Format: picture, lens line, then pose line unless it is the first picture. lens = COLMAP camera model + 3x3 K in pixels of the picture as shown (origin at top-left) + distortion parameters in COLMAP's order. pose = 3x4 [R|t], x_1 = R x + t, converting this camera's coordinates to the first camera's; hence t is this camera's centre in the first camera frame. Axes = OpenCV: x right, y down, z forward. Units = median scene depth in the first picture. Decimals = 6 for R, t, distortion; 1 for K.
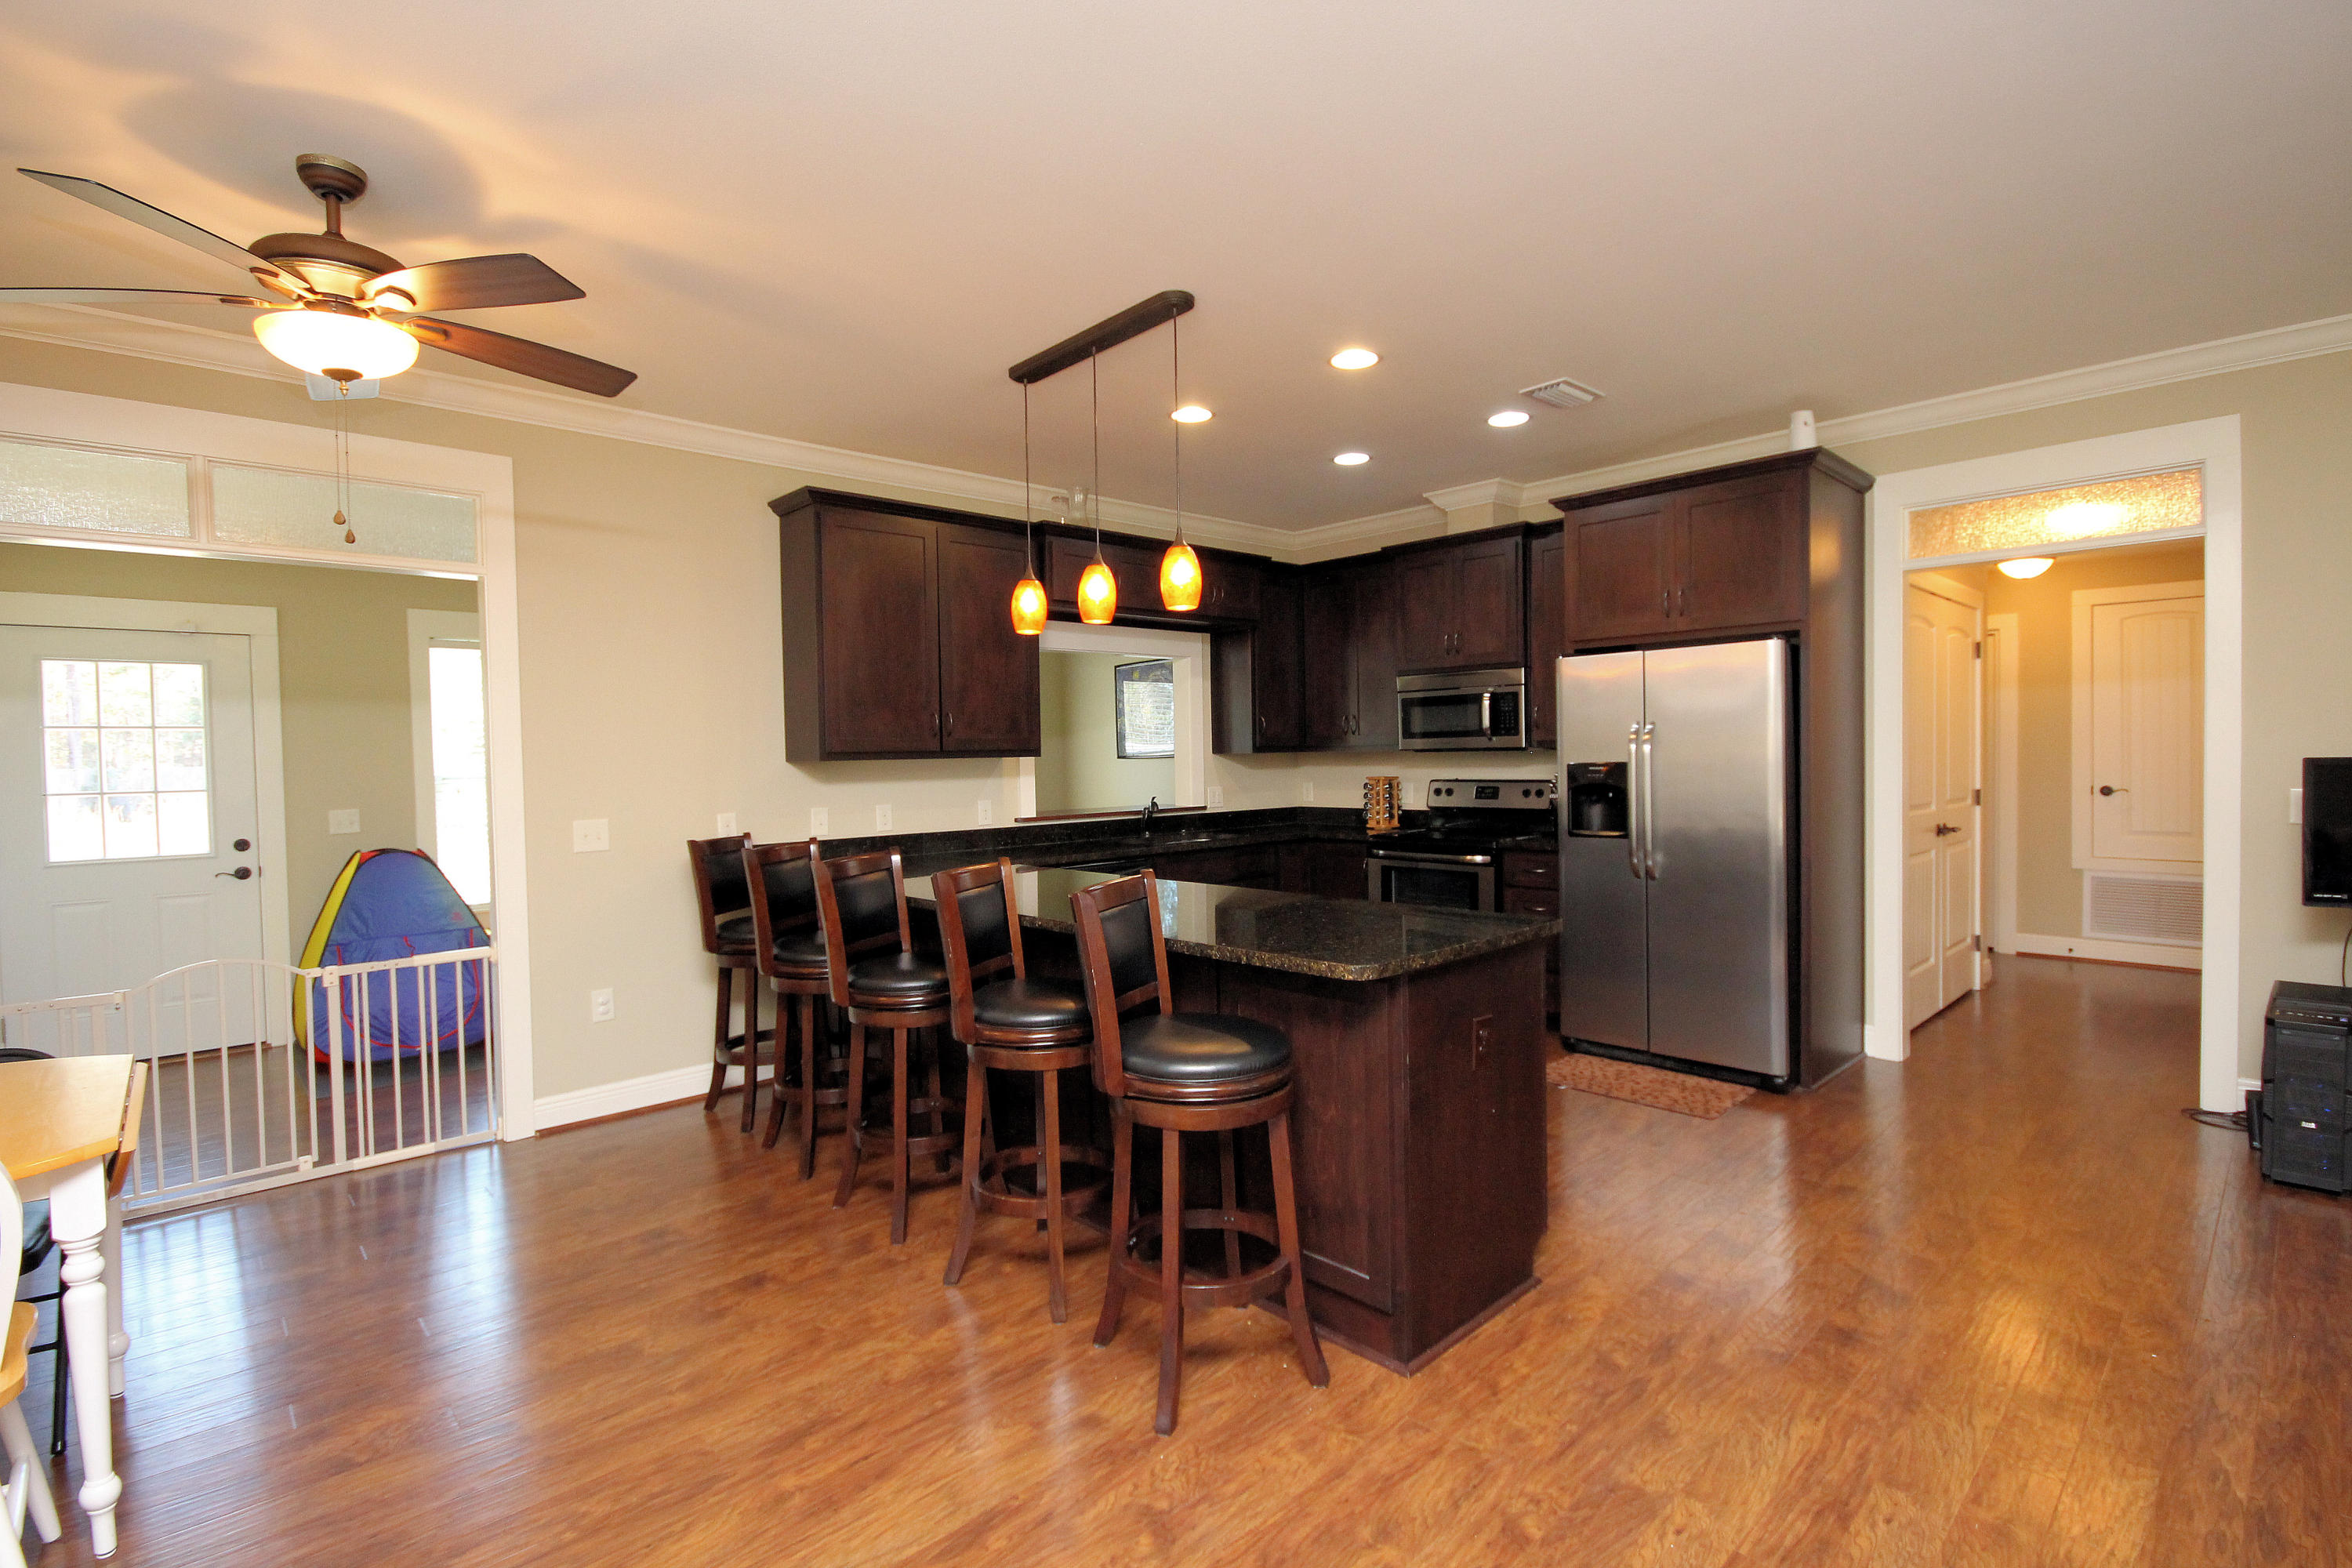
lens RADIAL K [[1092.4, 0, 1186.0], [0, 1092.4, 781.8], [0, 0, 1]] dist [-0.000288, -0.003623]
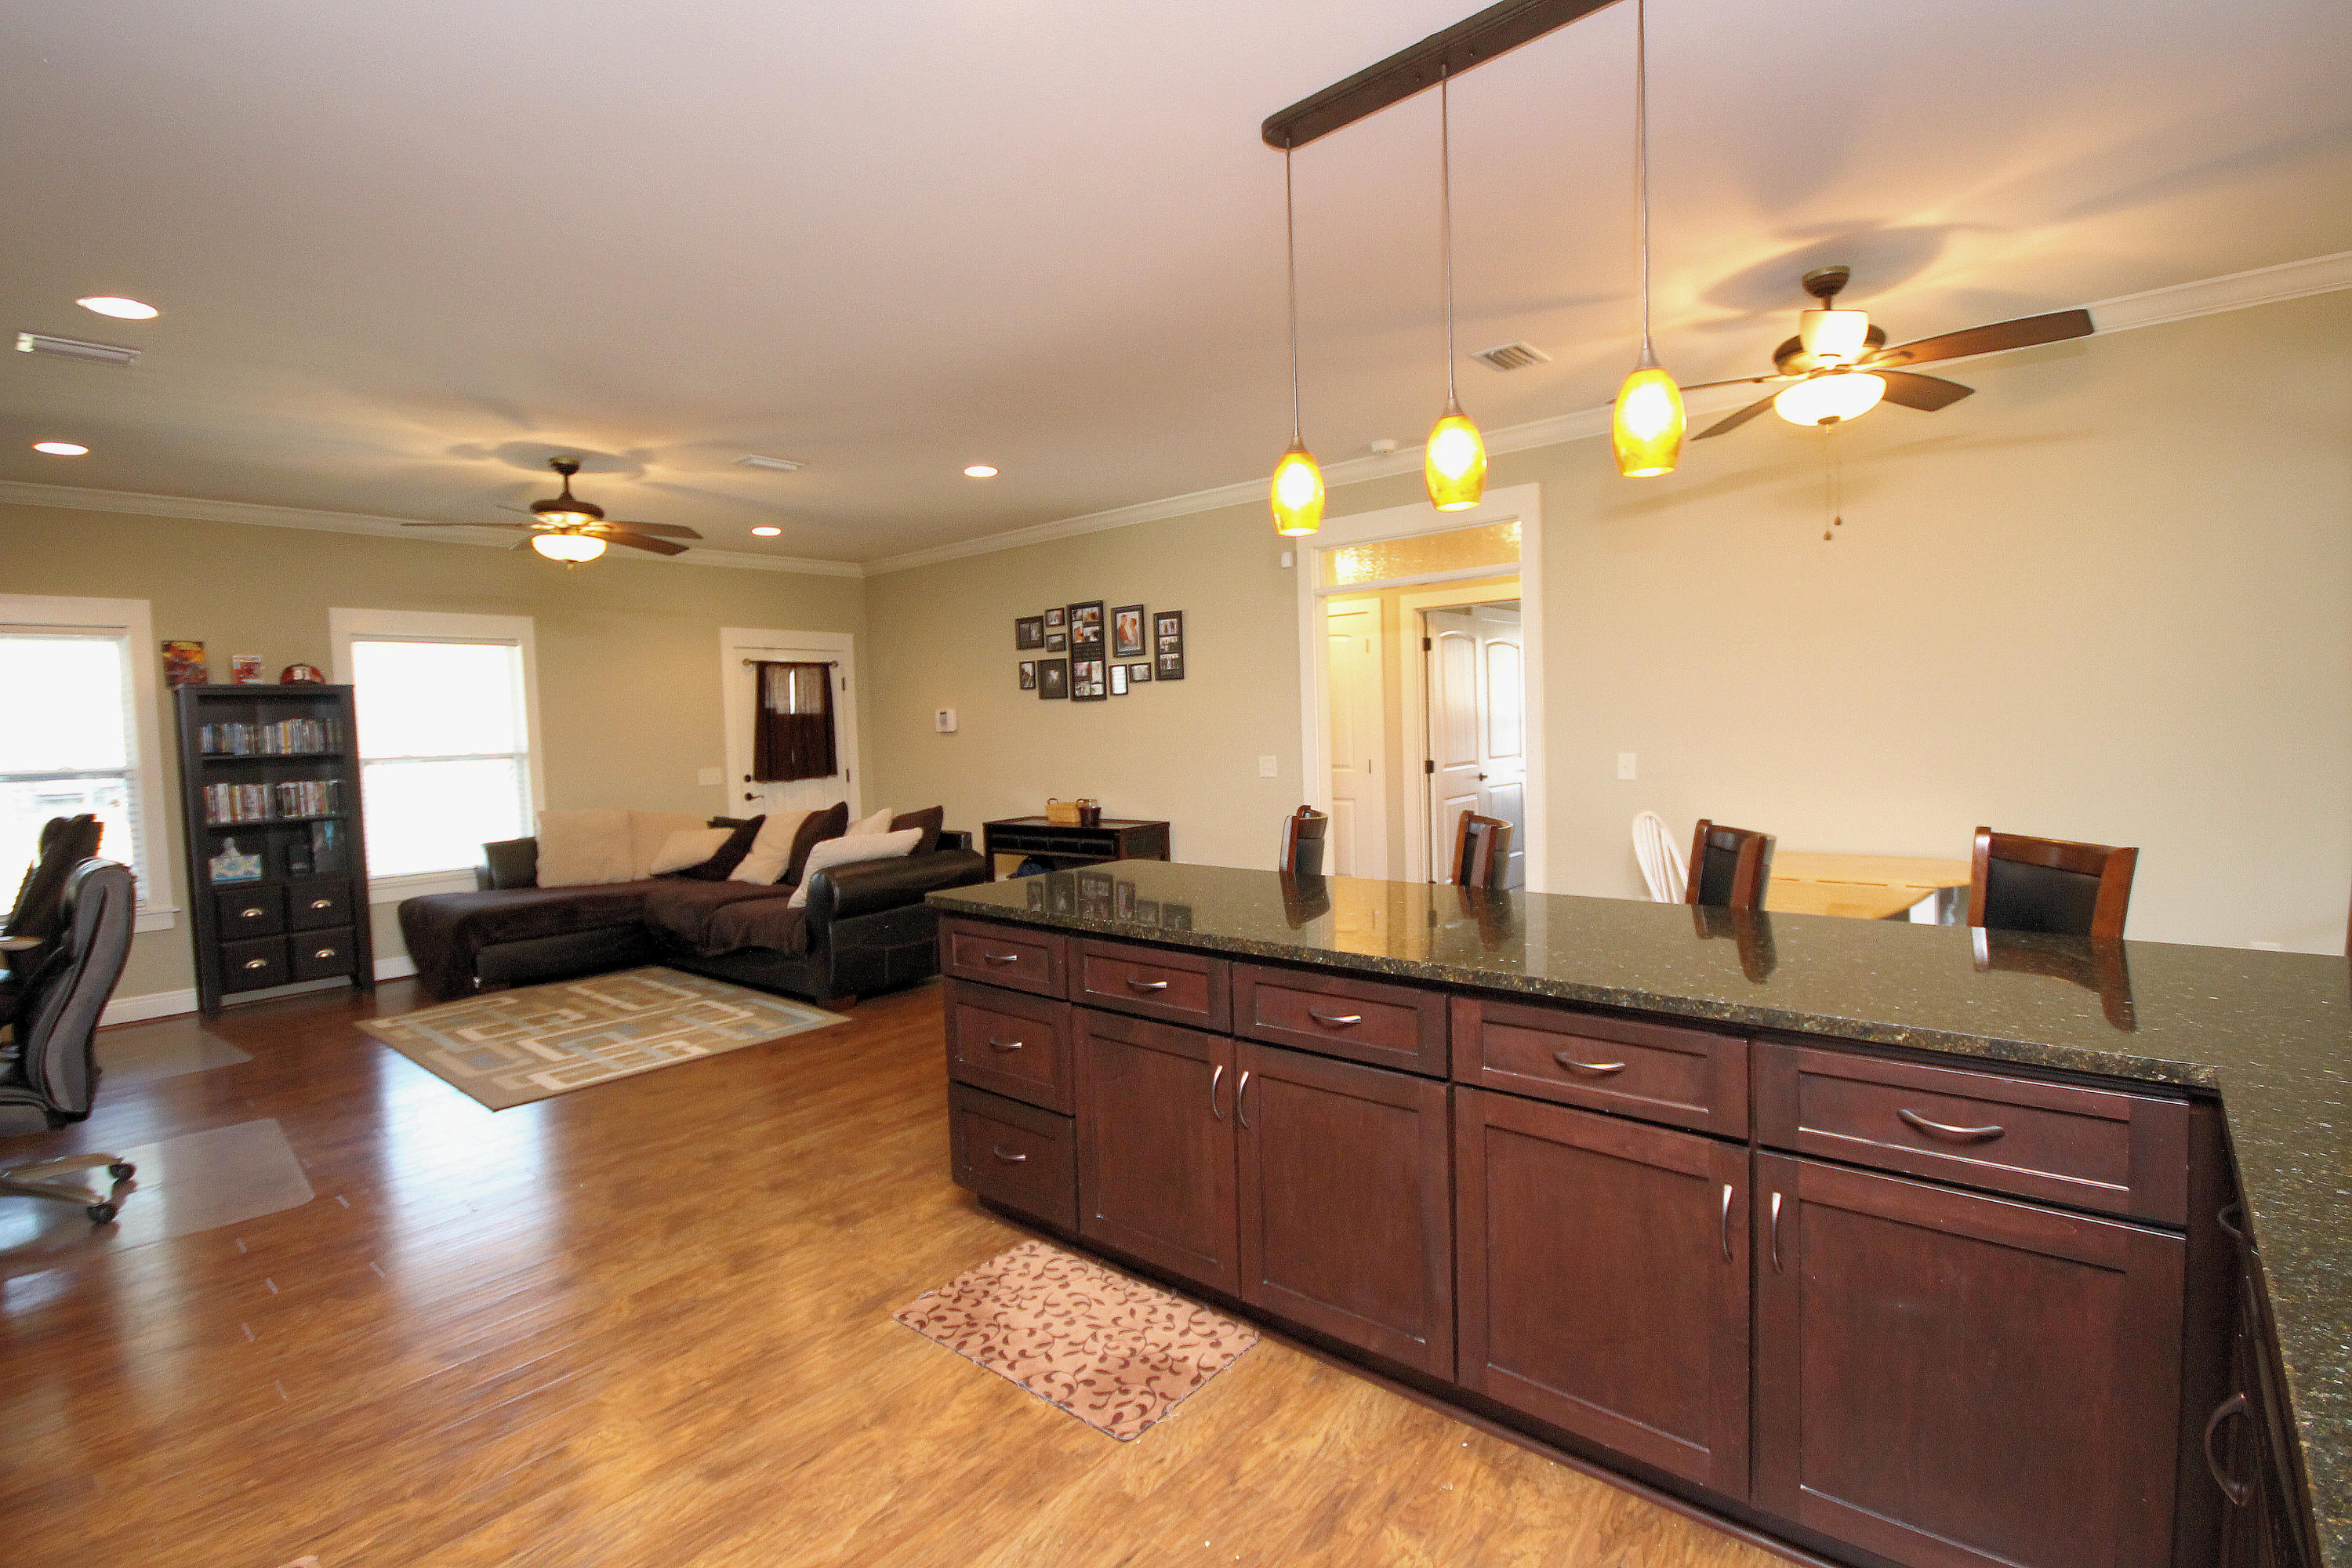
lens RADIAL K [[1092.4, 0, 1191.2], [0, 1092.4, 782.9], [0, 0, 1]] dist [-0.000288, -0.003623]
pose [[-0.994222, 0.056420, -0.091322, 0.112480], [0.048879, 0.995366, 0.082810, -0.036271], [0.095571, 0.077868, -0.992372, 1.308968]]
